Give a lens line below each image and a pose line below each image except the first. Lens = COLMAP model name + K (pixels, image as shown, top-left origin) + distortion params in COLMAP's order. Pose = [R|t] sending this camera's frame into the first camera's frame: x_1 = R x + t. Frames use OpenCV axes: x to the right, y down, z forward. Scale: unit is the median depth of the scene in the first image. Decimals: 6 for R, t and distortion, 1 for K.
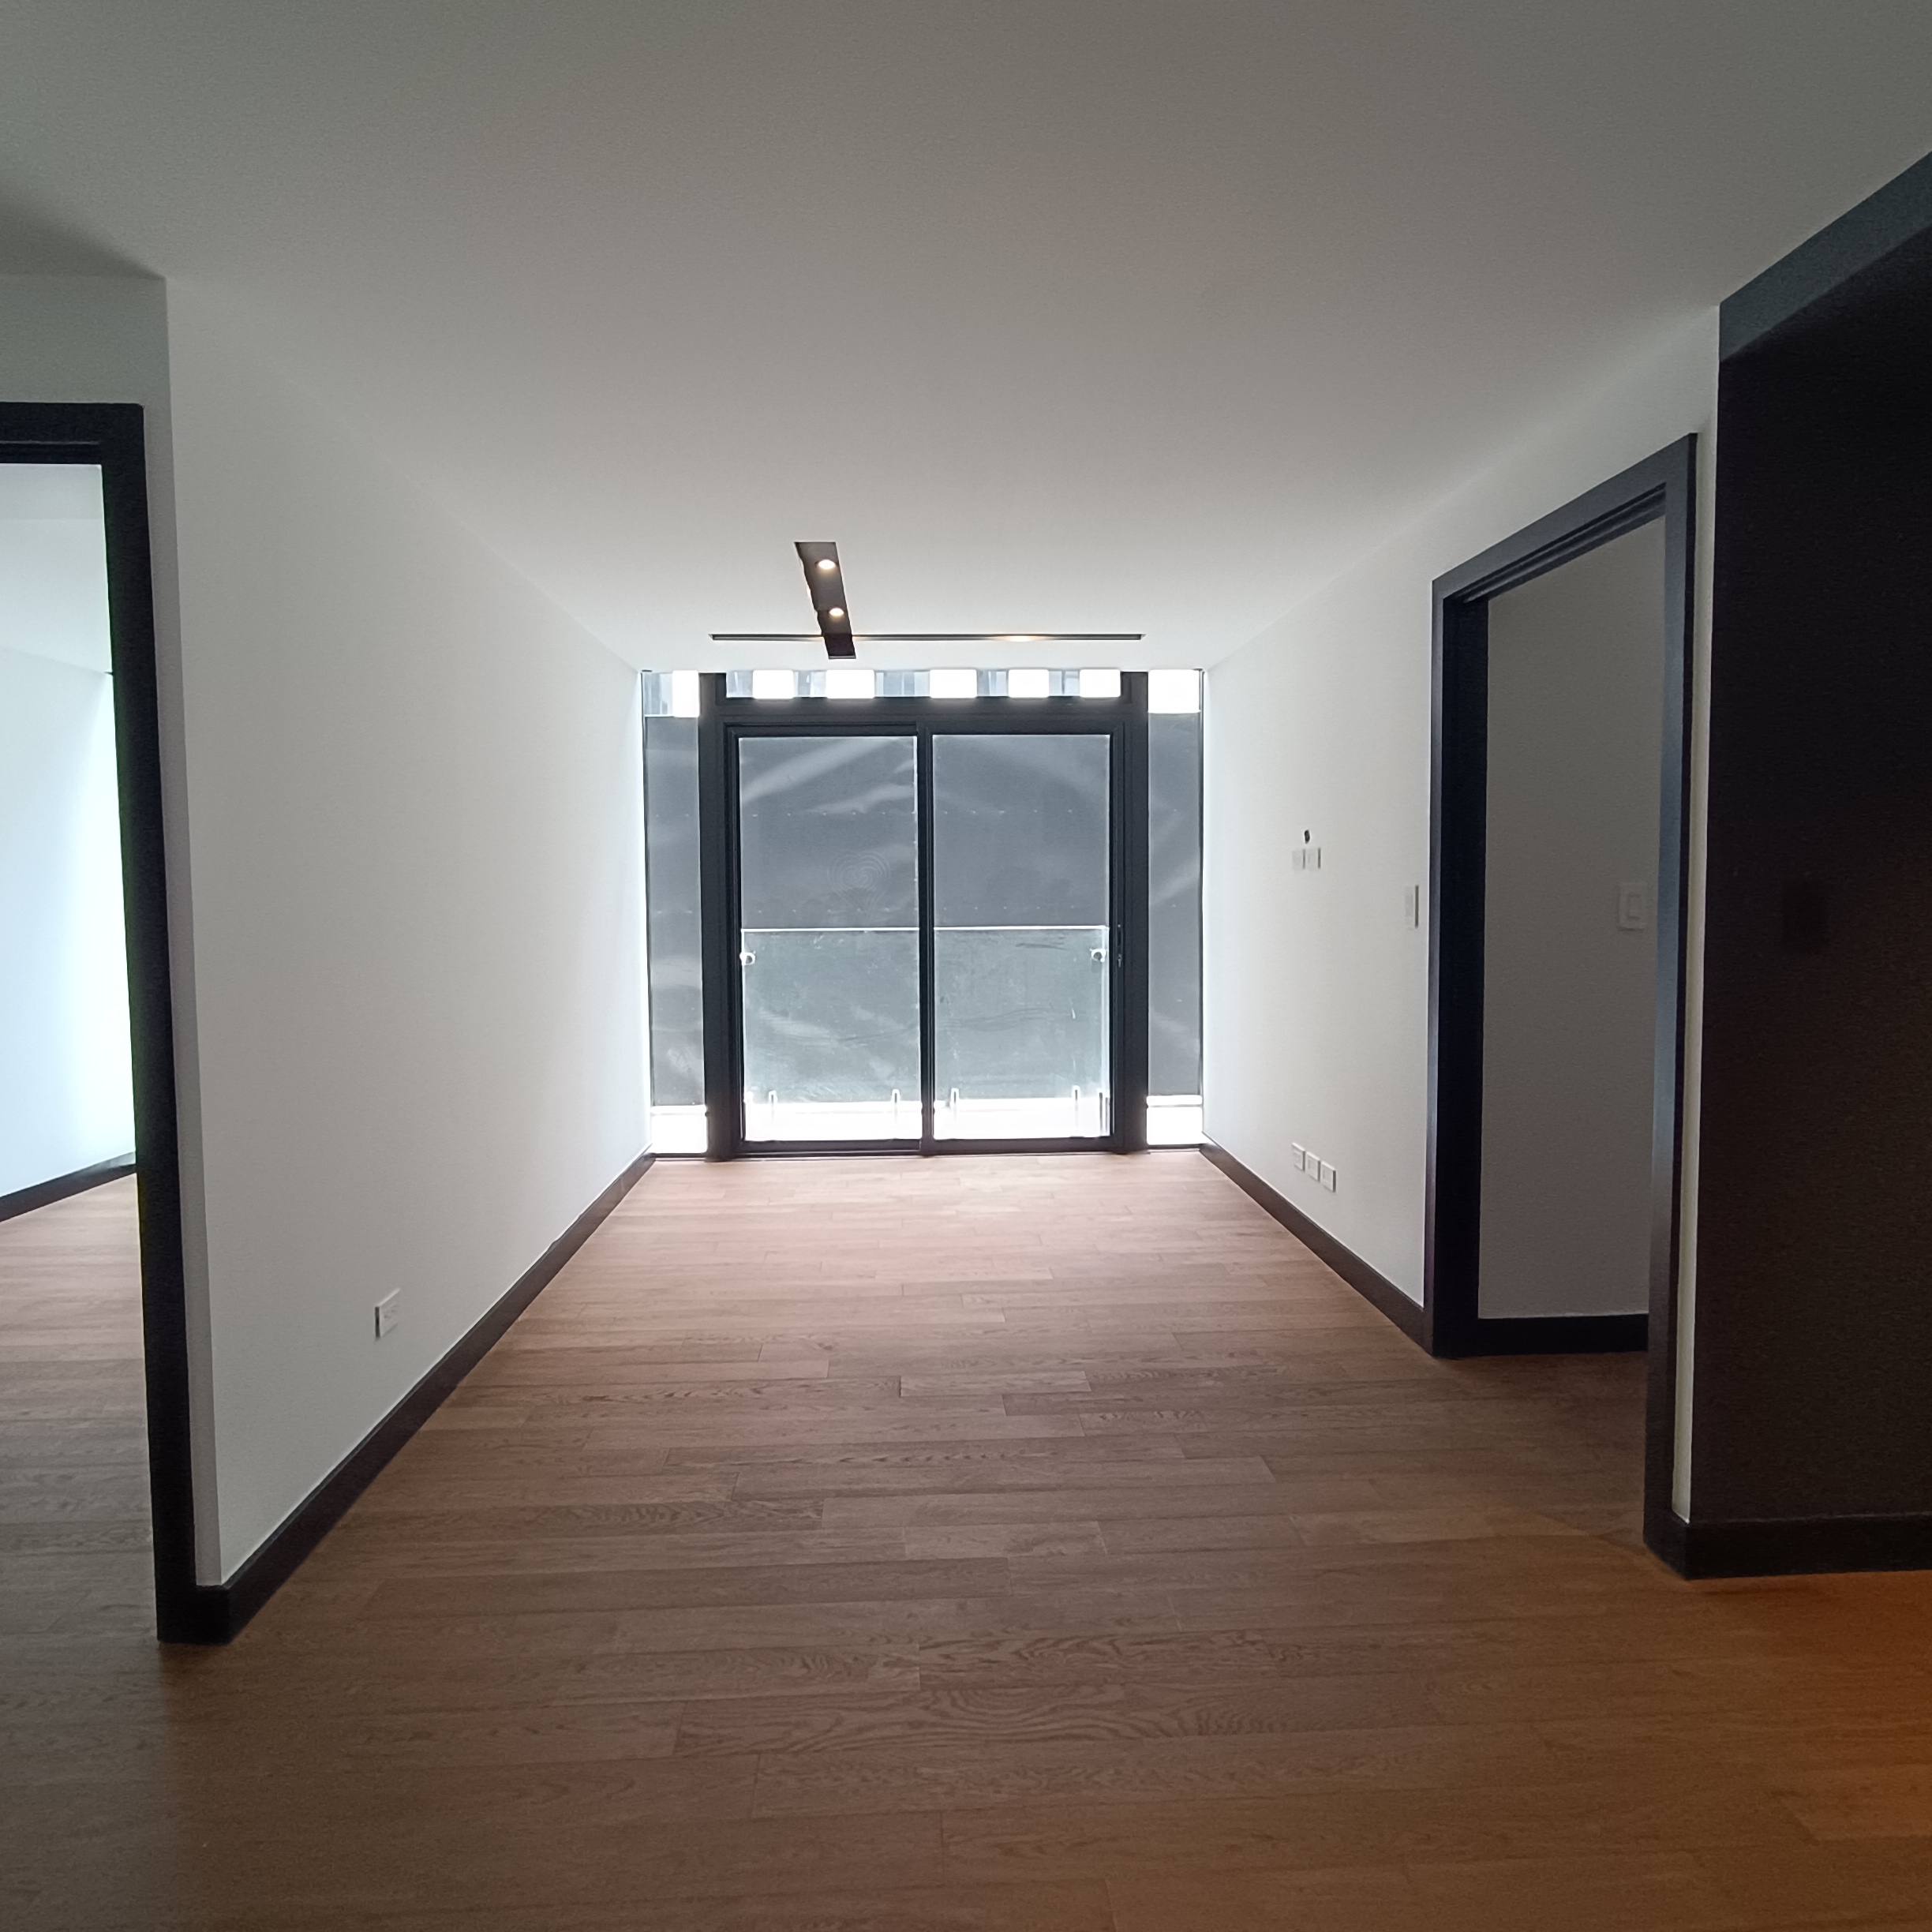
lens RADIAL K [[1189.3, 0, 962.9], [0, 1189.3, 965.6], [0, 0, 1]] dist [-0.006390, 0.007996]
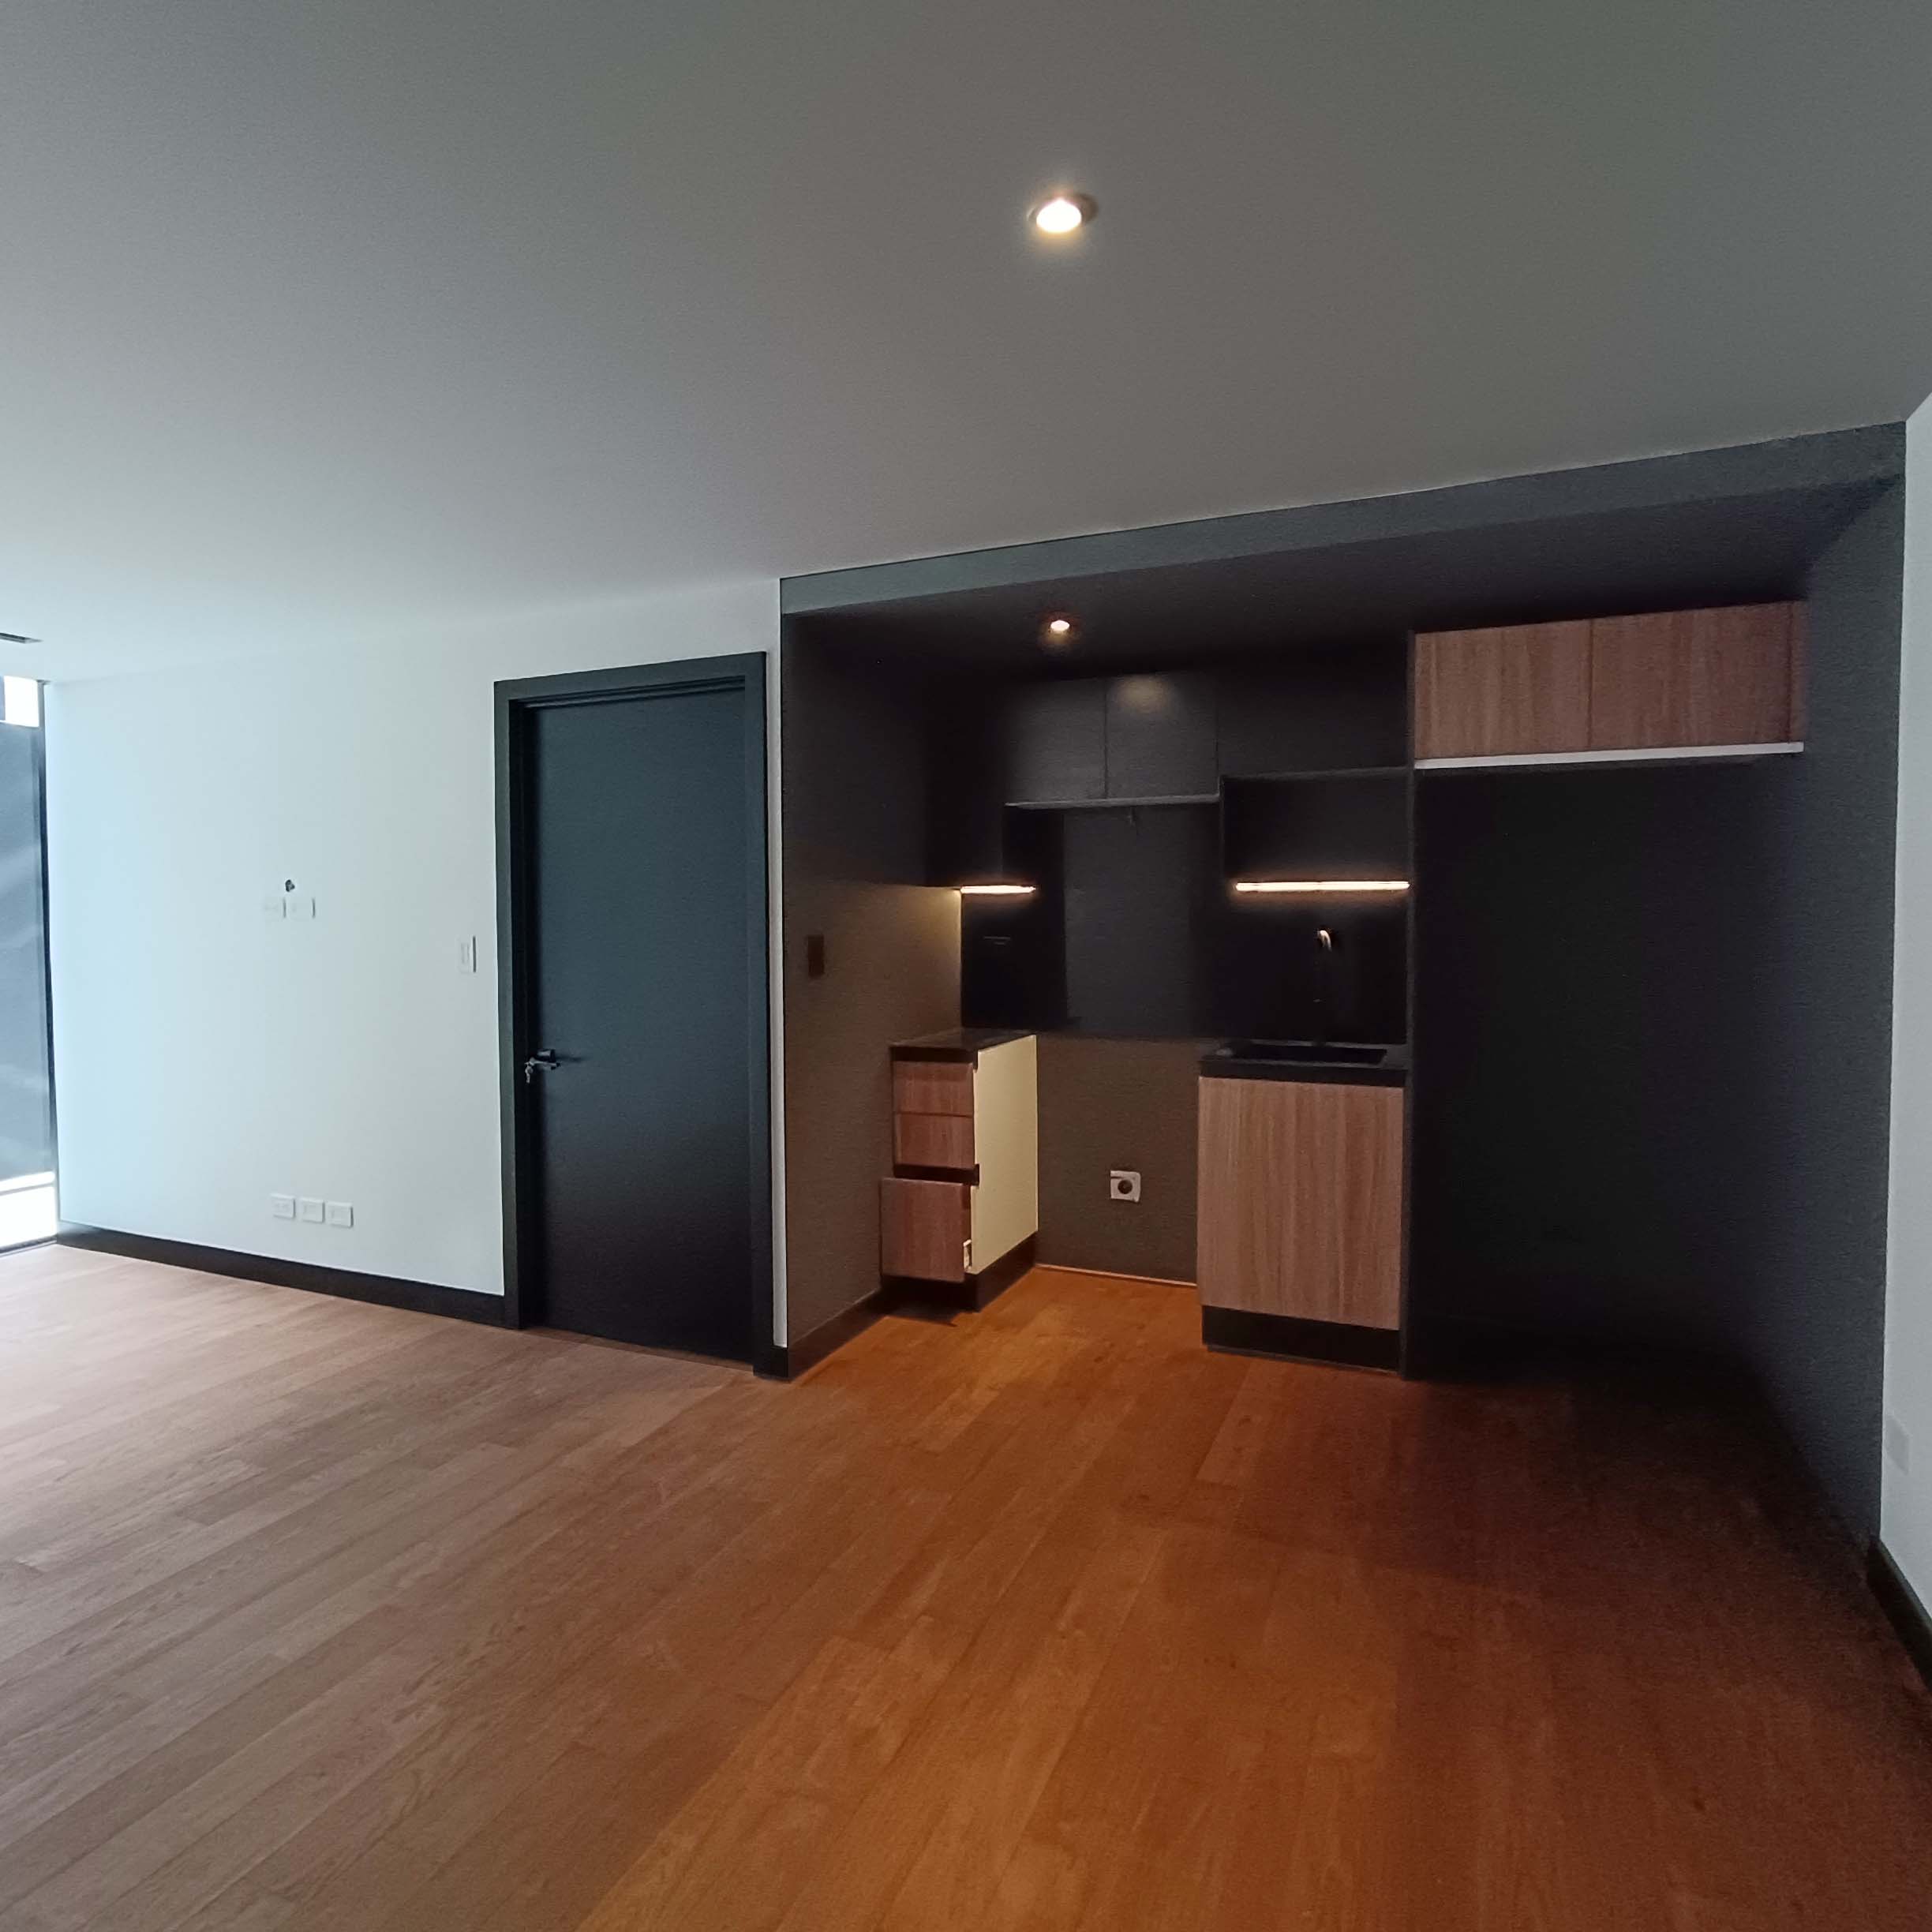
lens RADIAL K [[1189.3, 0, 960.9], [0, 1189.3, 962.9], [0, 0, 1]] dist [-0.006390, 0.007996]
pose [[0.434115, -0.029248, 0.900382, -0.502212], [0.058297, 0.998290, 0.004320, -0.019060], [-0.898969, 0.050614, 0.435078, 0.068253]]
